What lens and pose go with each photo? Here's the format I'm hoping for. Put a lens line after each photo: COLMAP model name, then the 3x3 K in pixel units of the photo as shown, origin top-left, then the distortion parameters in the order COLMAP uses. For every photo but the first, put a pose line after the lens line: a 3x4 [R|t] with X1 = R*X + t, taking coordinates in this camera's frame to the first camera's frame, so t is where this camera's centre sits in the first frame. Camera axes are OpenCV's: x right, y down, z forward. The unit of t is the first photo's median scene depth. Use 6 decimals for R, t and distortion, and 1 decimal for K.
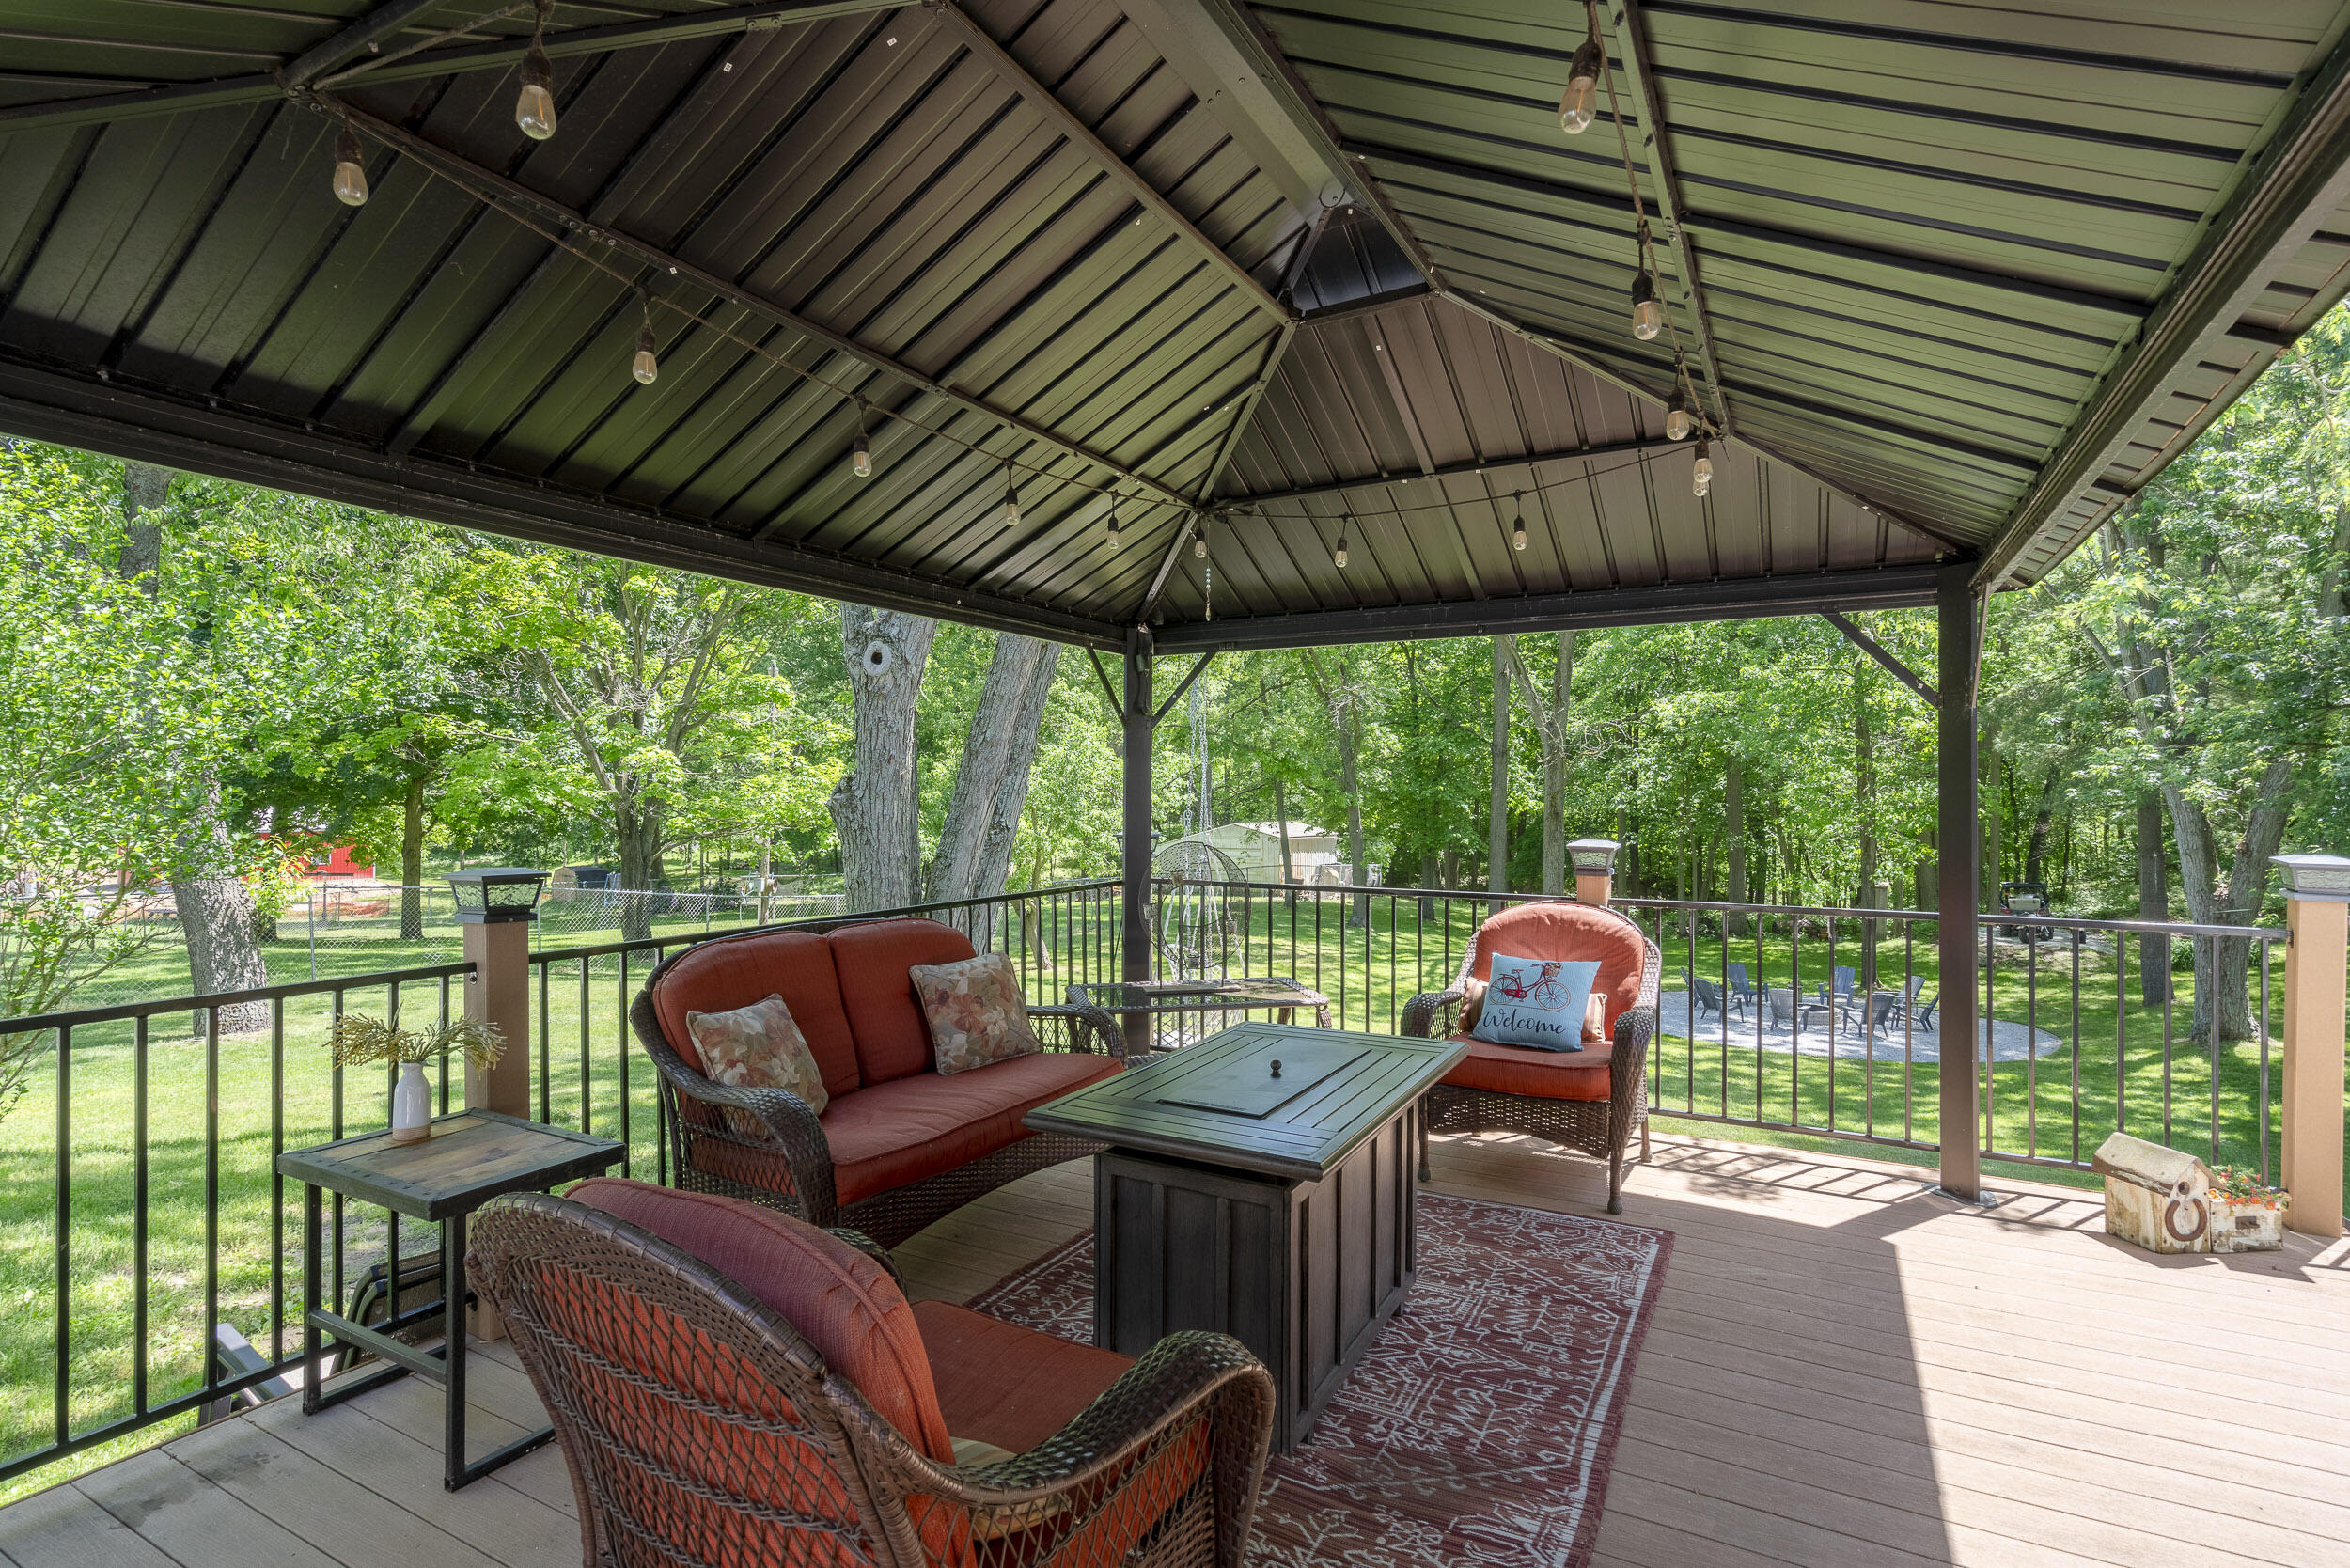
lens RADIAL K [[1175.5, 0, 1175.5], [0, 1175.5, 786.3], [0, 0, 1]] dist [0.009055, -0.002019]
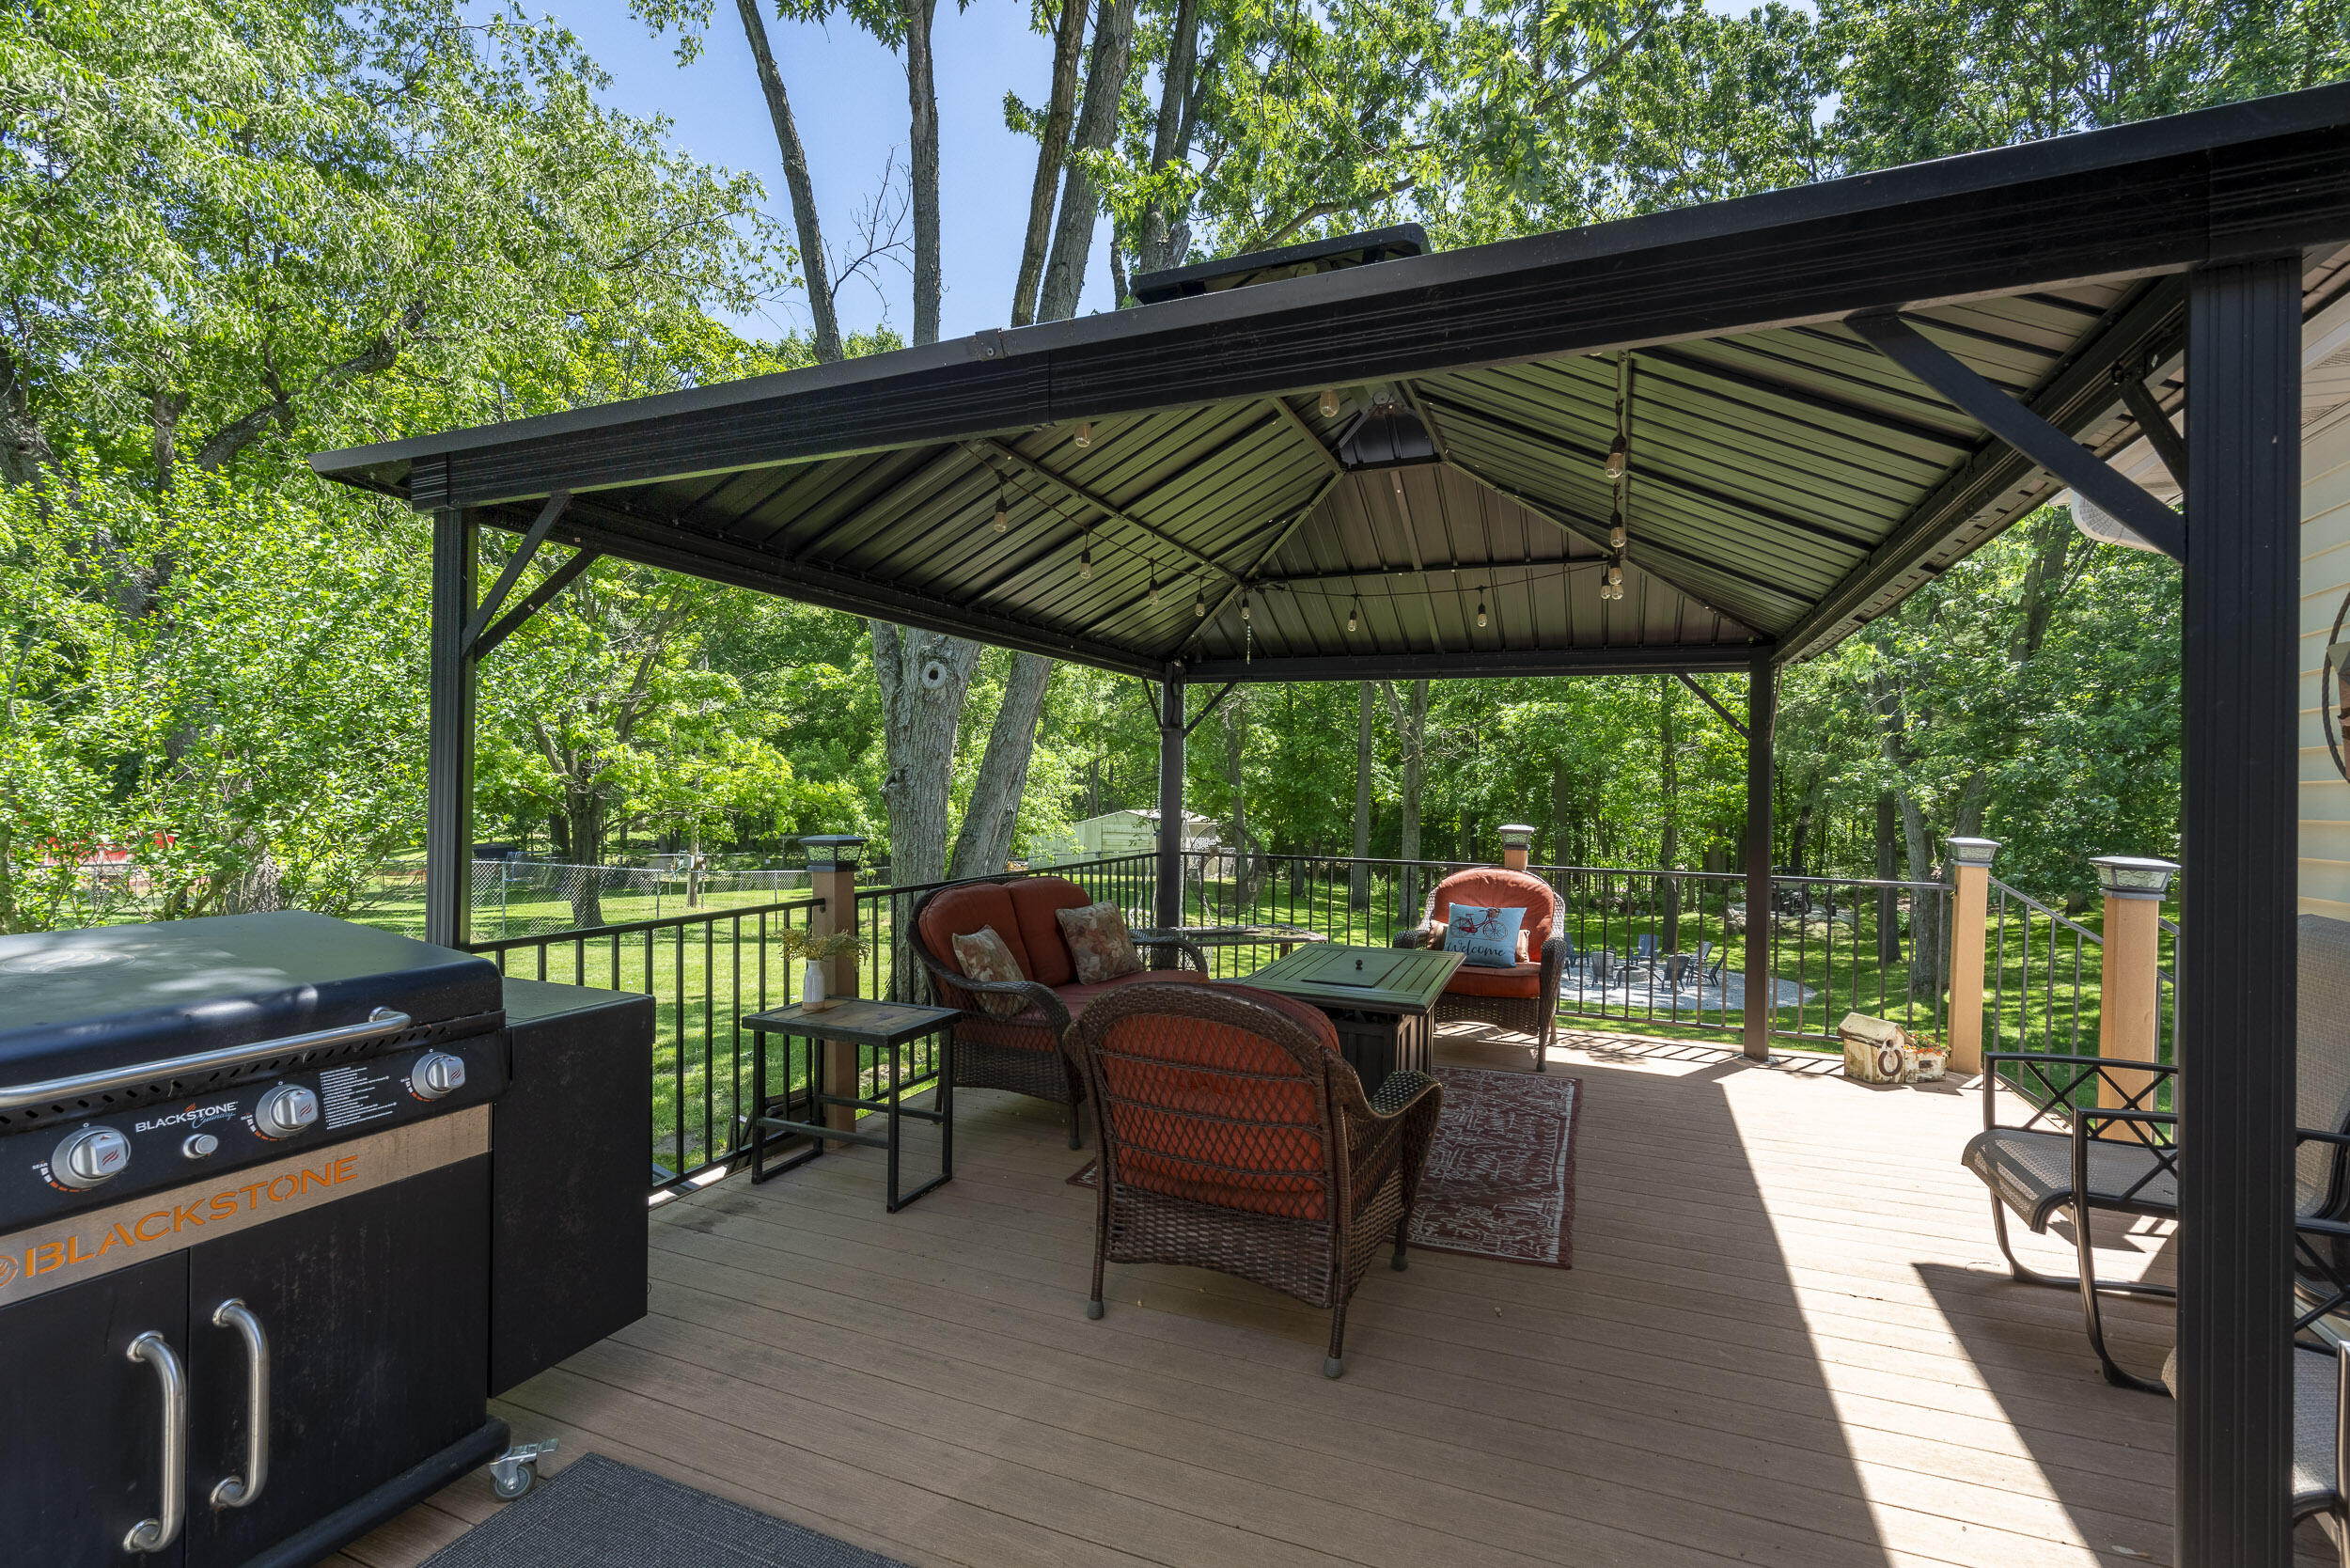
lens RADIAL K [[1077.0, 0, 1152.6], [0, 1077.0, 785.3], [0, 0, 1]] dist [-0.002598, 0.000605]
pose [[0.996002, 0.013219, 0.088346, -0.220745], [-0.013943, 0.999874, 0.007588, -0.006685], [-0.088234, -0.008790, 0.996061, -0.288212]]
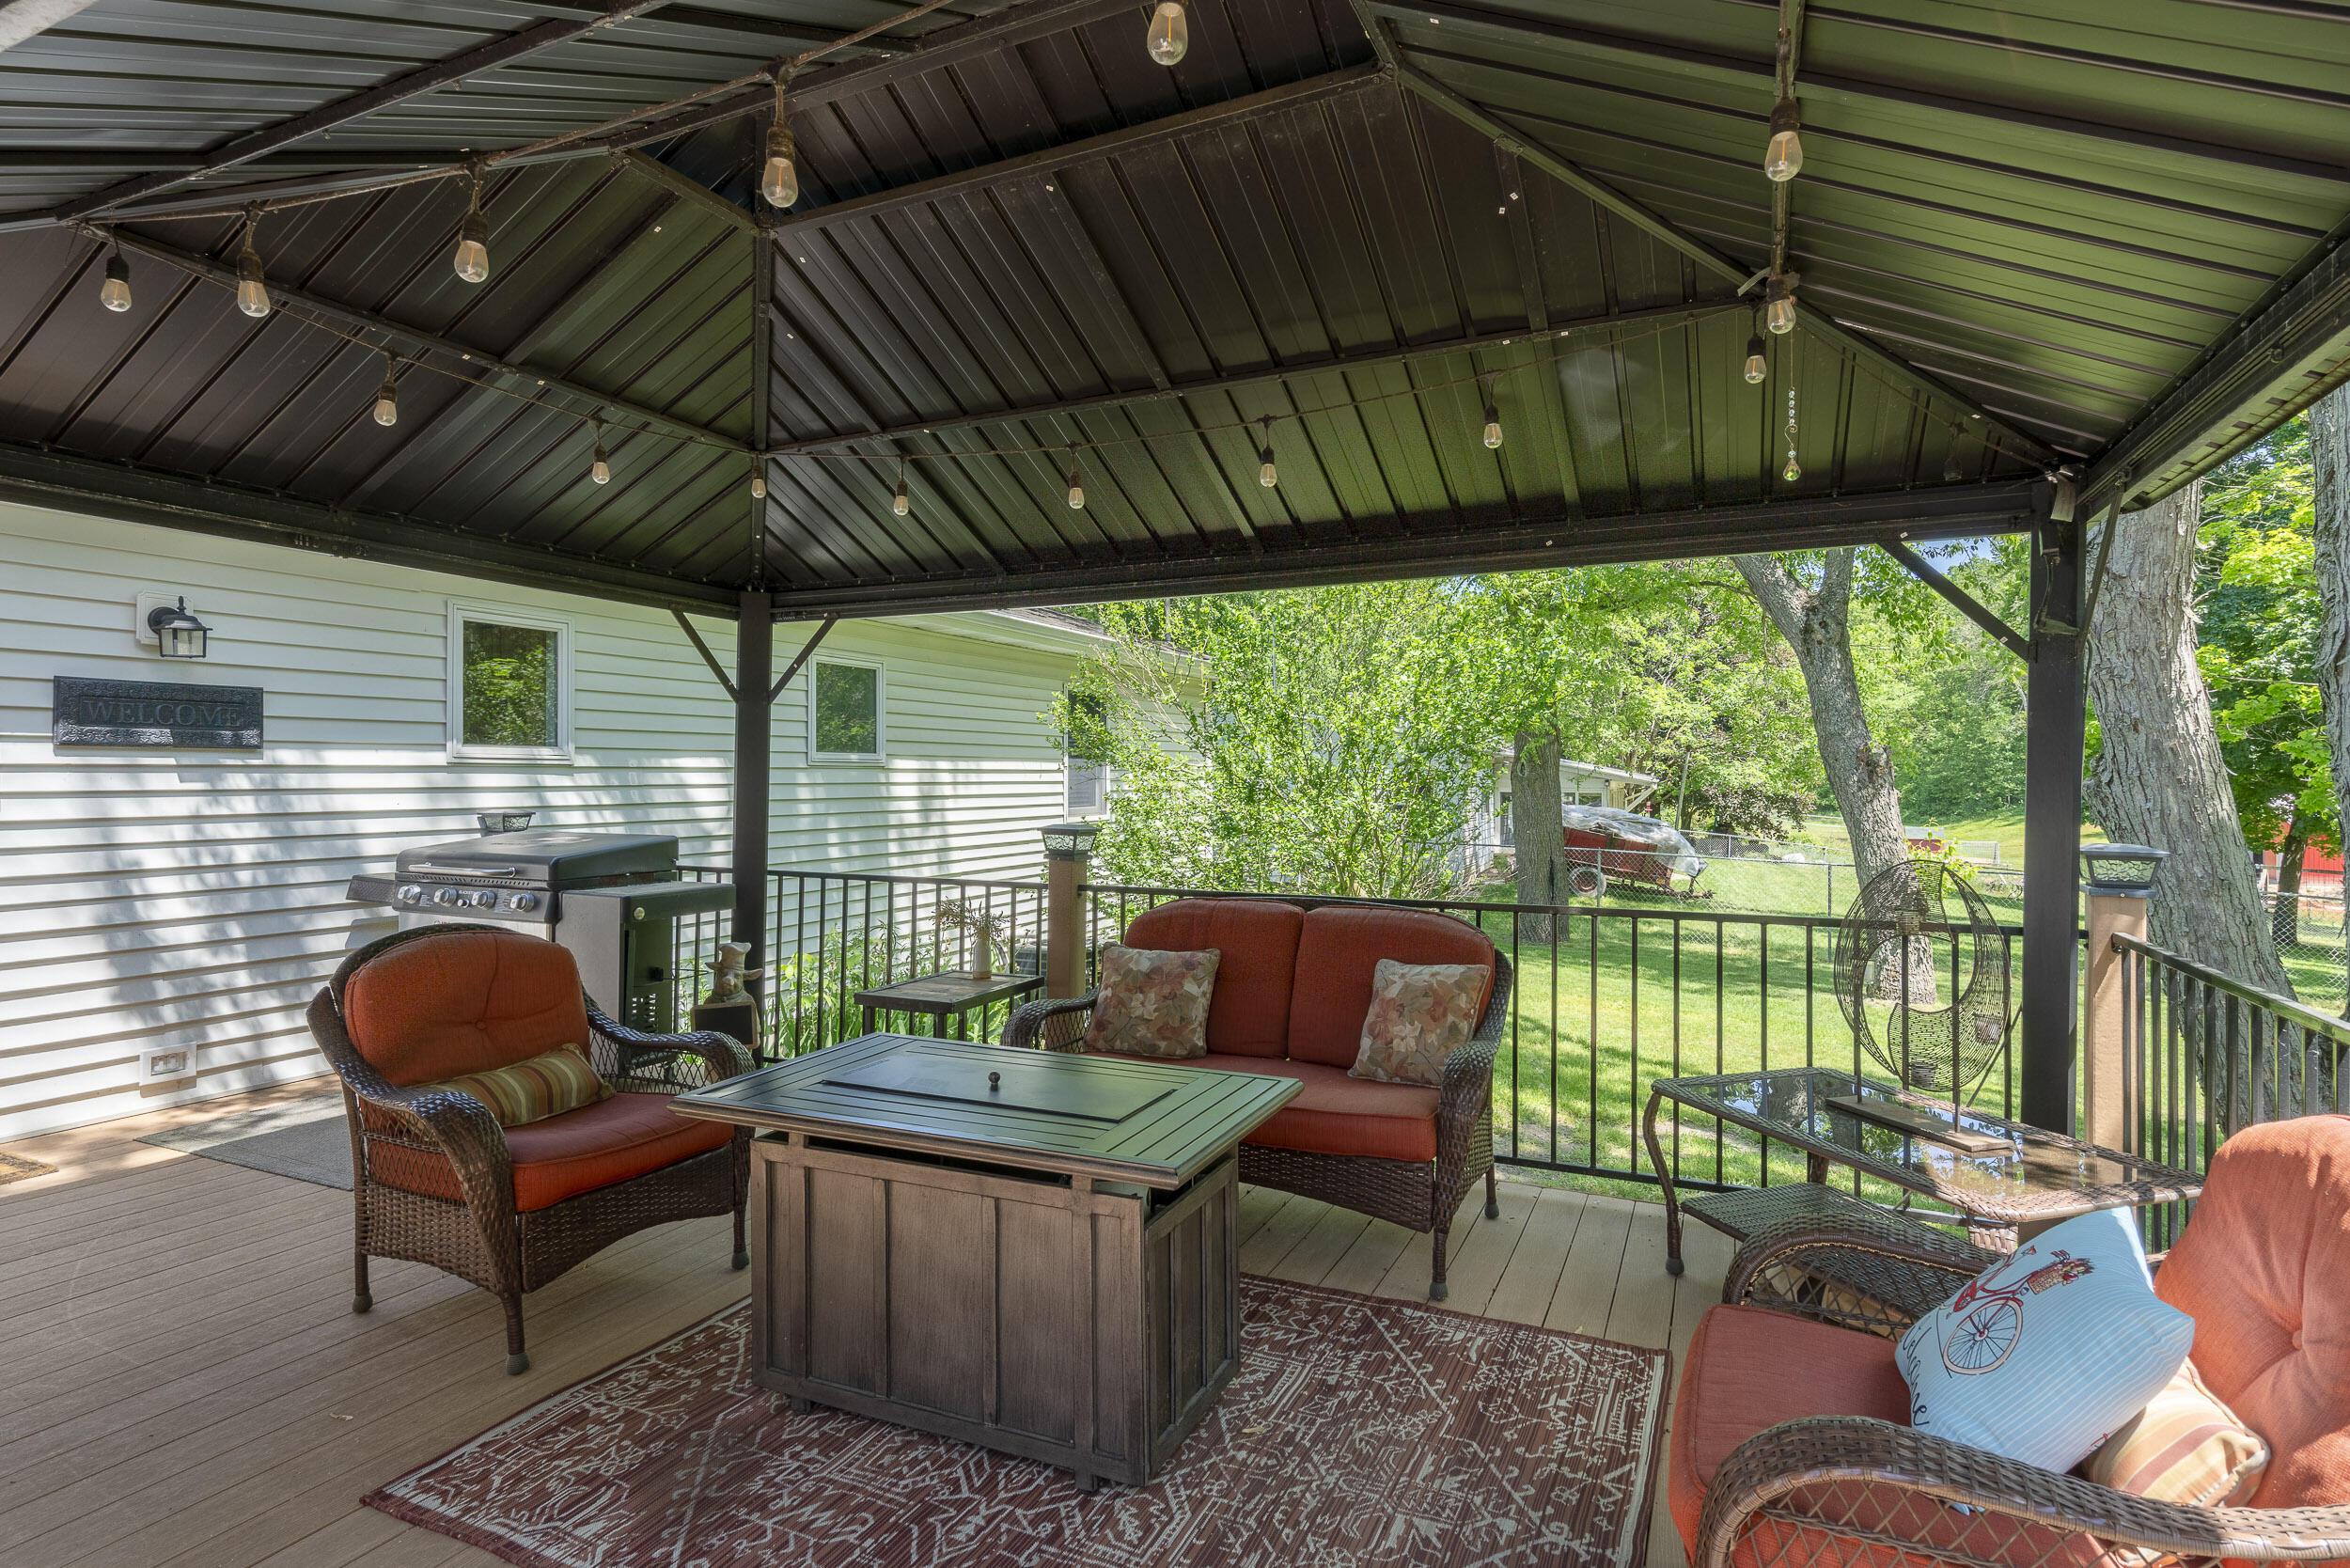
lens RADIAL K [[1175.5, 0, 1153.5], [0, 1175.5, 789.1], [0, 0, 1]] dist [0.009055, -0.002019]
pose [[0.048703, 0.001013, -0.998813, 0.653563], [0.002005, 0.999997, 0.001112, 0.014895], [0.998811, -0.002057, 0.048701, 0.725283]]
